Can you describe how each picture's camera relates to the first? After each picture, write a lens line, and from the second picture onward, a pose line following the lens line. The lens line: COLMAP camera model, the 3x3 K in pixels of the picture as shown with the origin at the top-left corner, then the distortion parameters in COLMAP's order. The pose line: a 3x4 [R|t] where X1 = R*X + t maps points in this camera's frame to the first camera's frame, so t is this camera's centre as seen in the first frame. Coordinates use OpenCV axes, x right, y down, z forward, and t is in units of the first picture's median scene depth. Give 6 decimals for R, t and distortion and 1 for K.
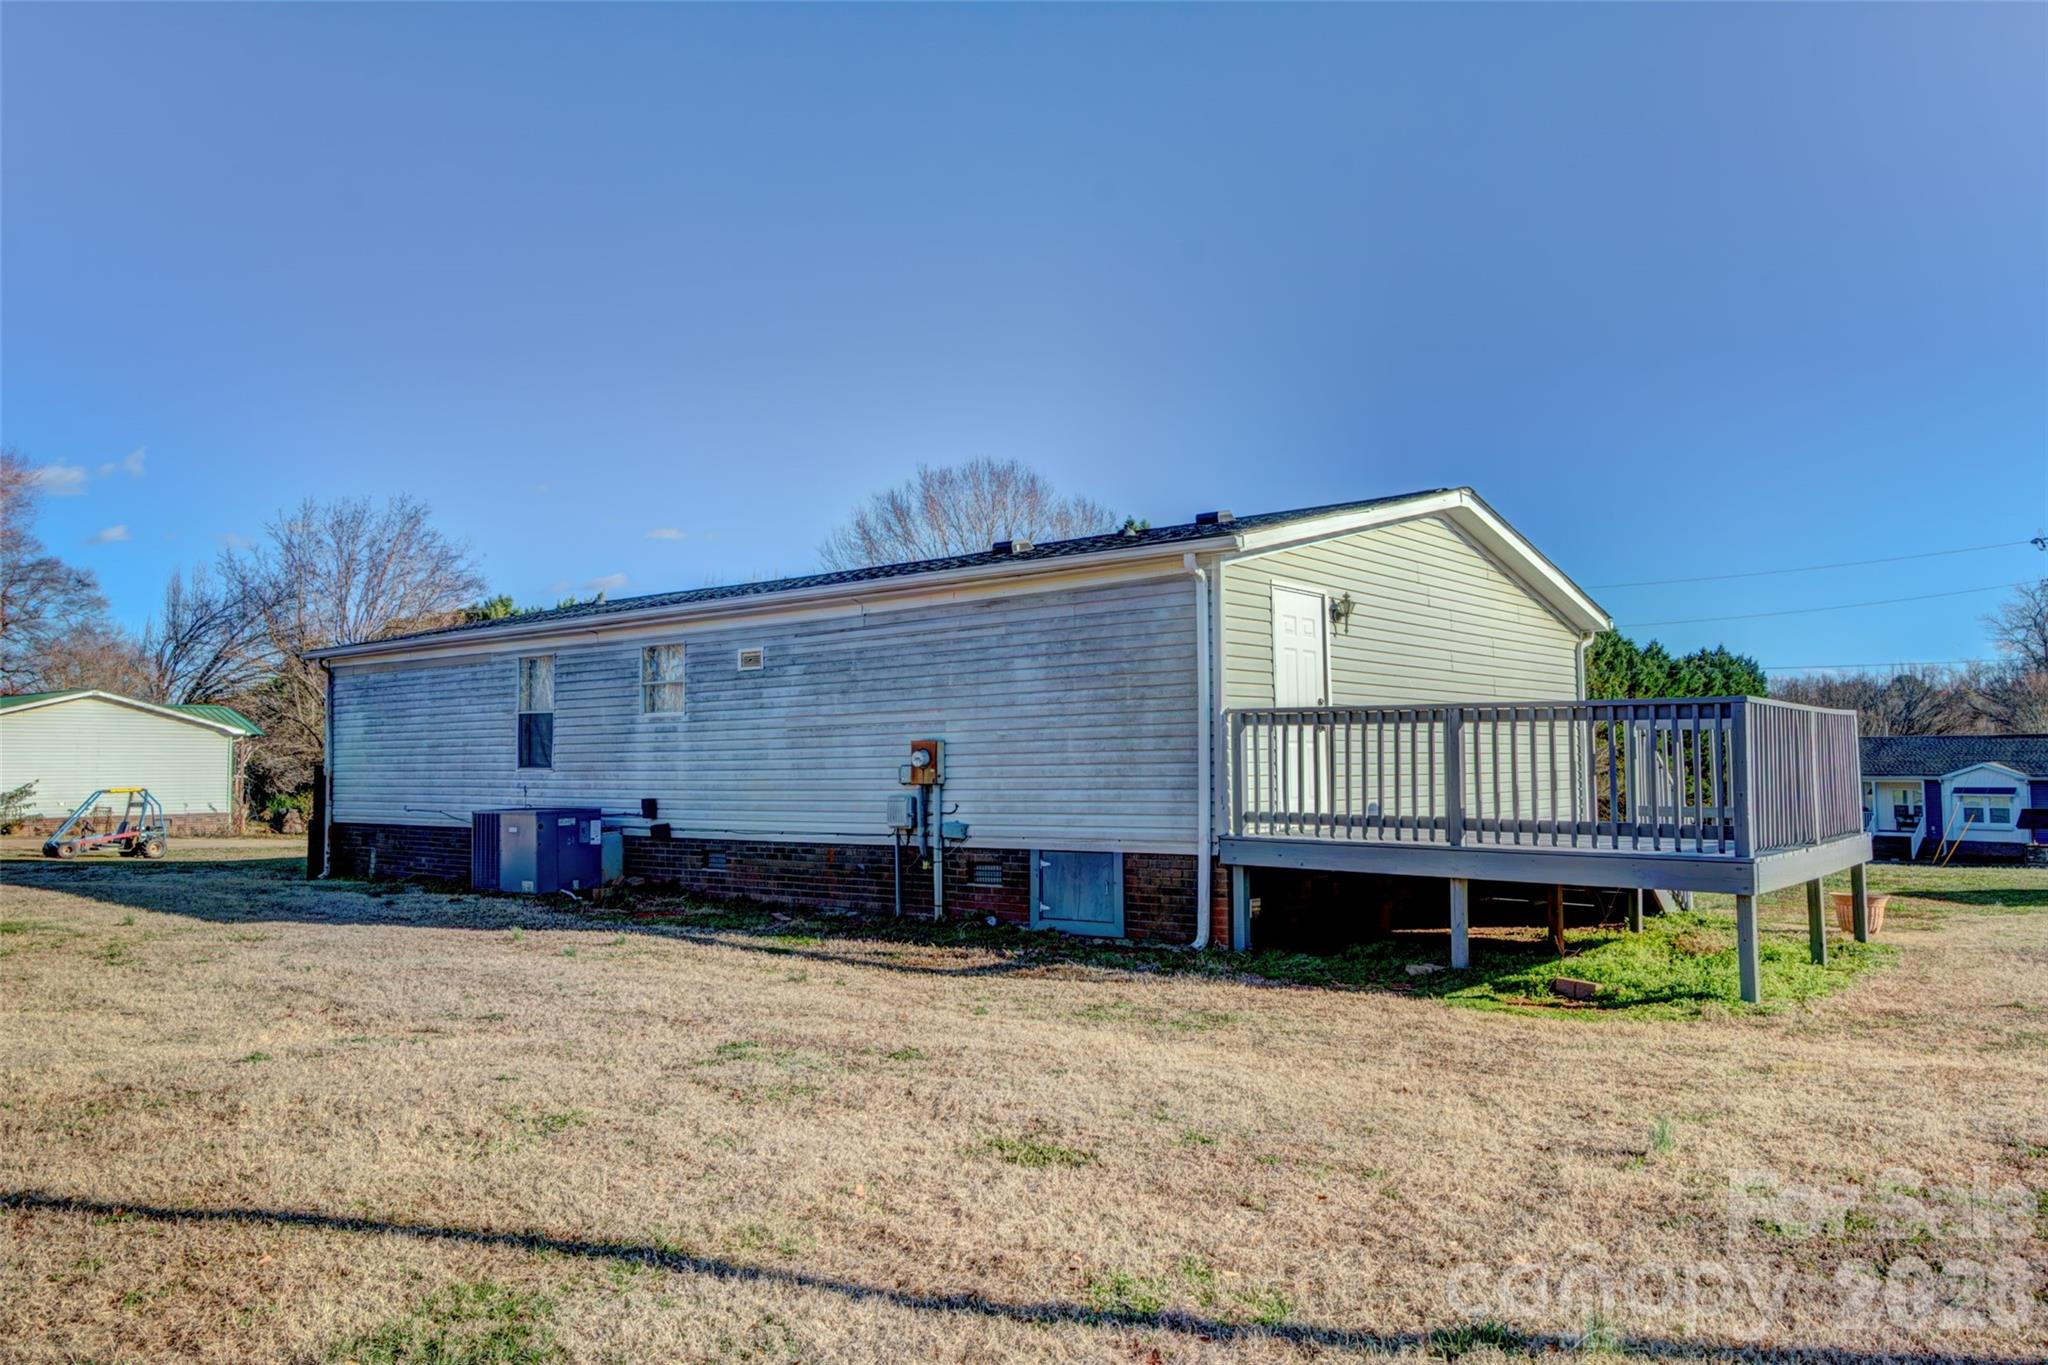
lens RADIAL K [[1428.6, 0, 1024.6], [0, 1428.6, 685.1], [0, 0, 1]] dist [0.006132, -0.000041]
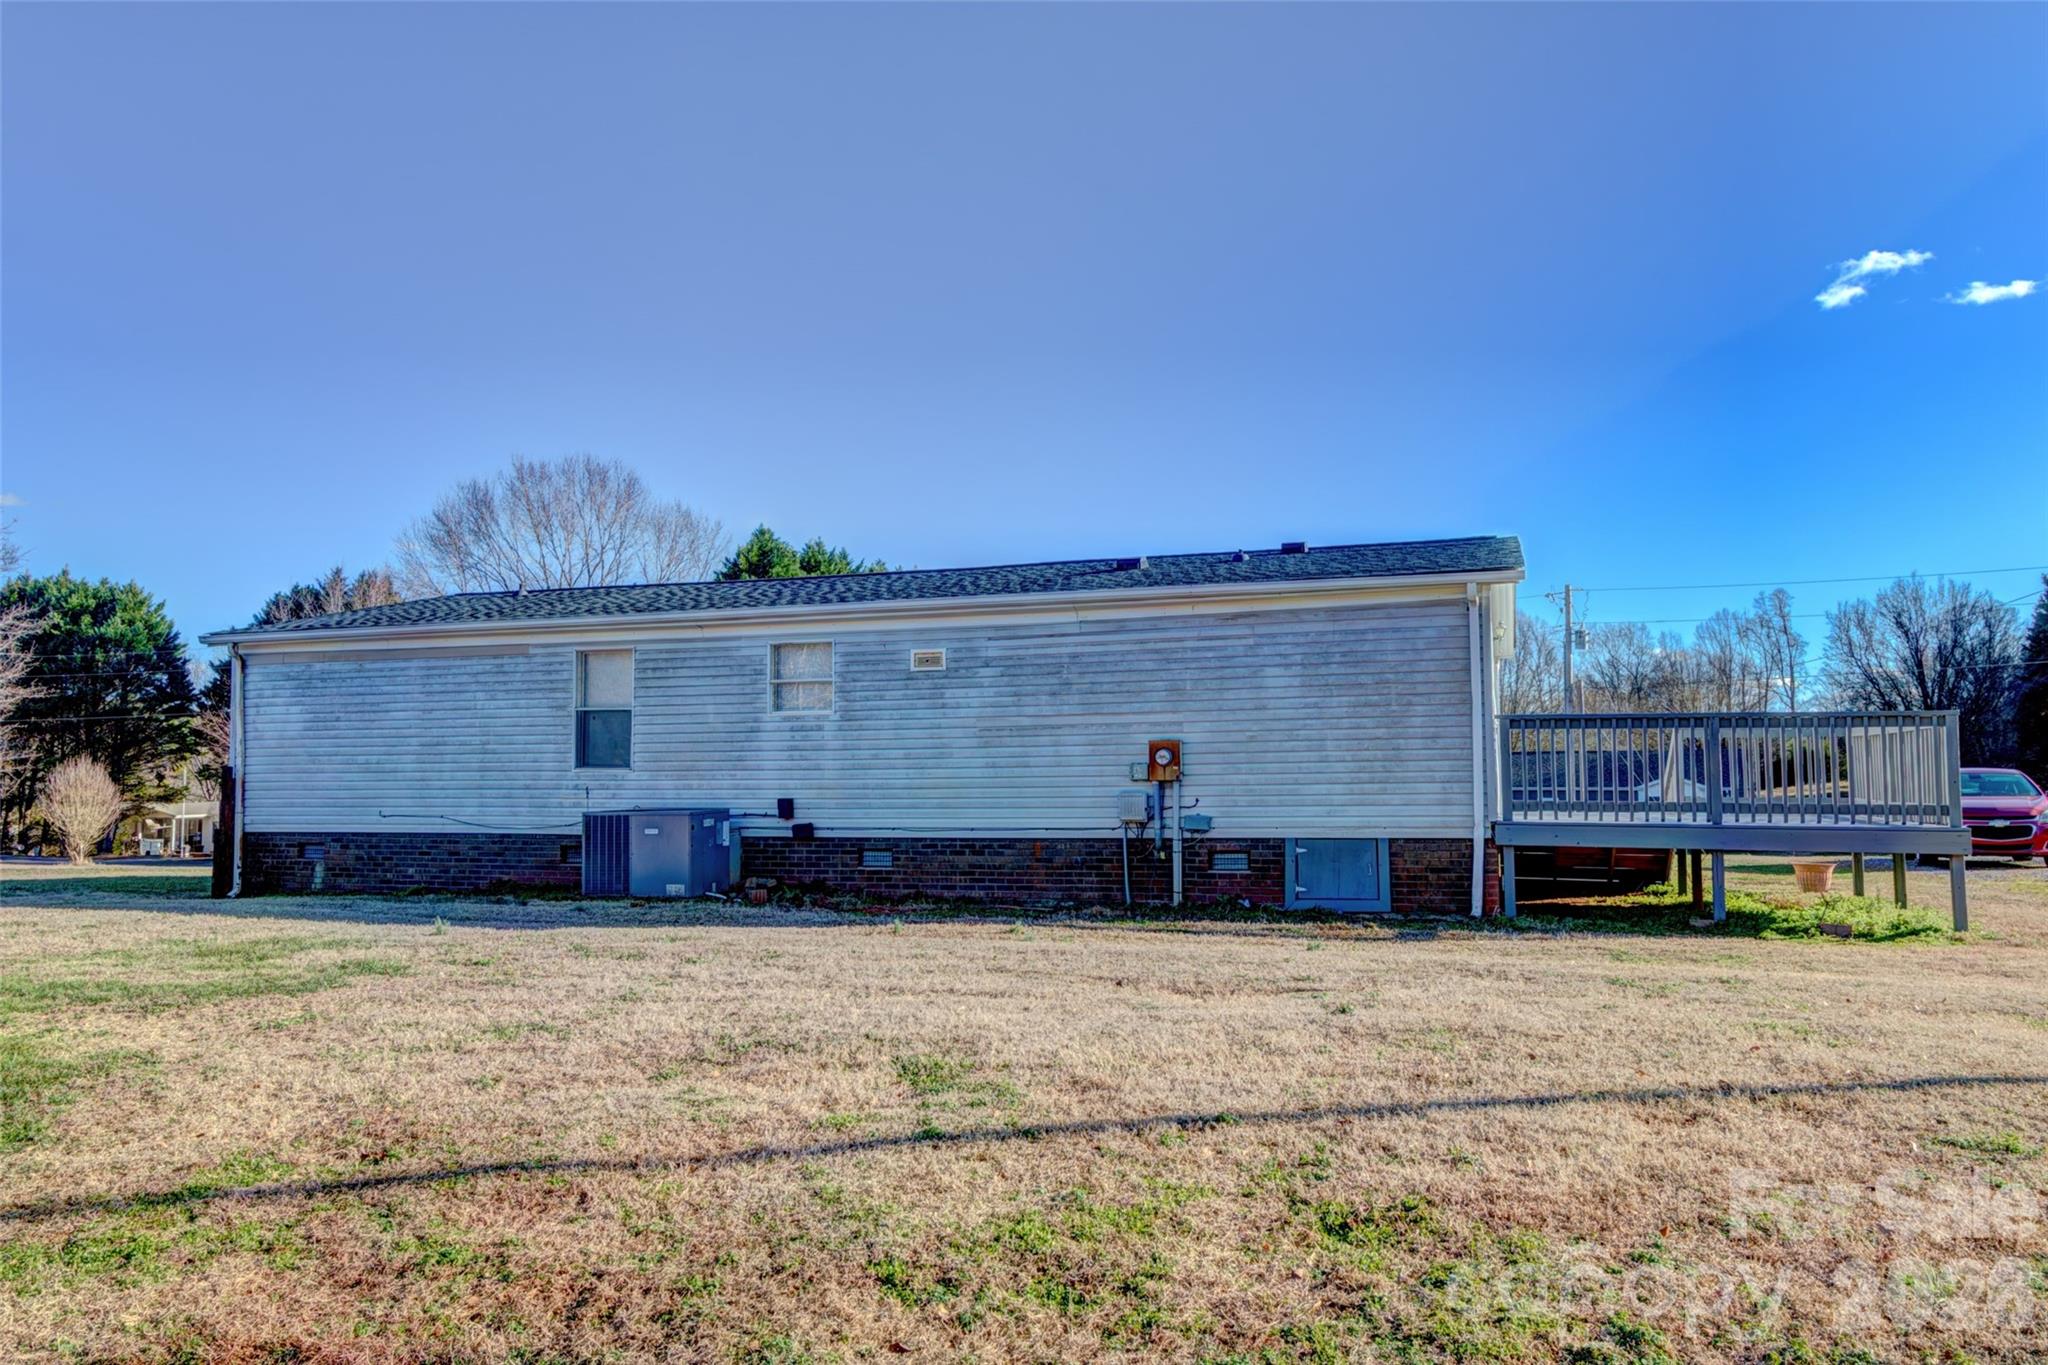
lens RADIAL K [[1428.6, 0, 1025.4], [0, 1428.6, 684.8], [0, 0, 1]] dist [0.006132, -0.000041]
pose [[0.932527, 0.024184, 0.360289, -0.529965], [-0.020419, 0.999690, -0.014252, 0.013571], [-0.360522, 0.005934, 0.932732, 0.025119]]
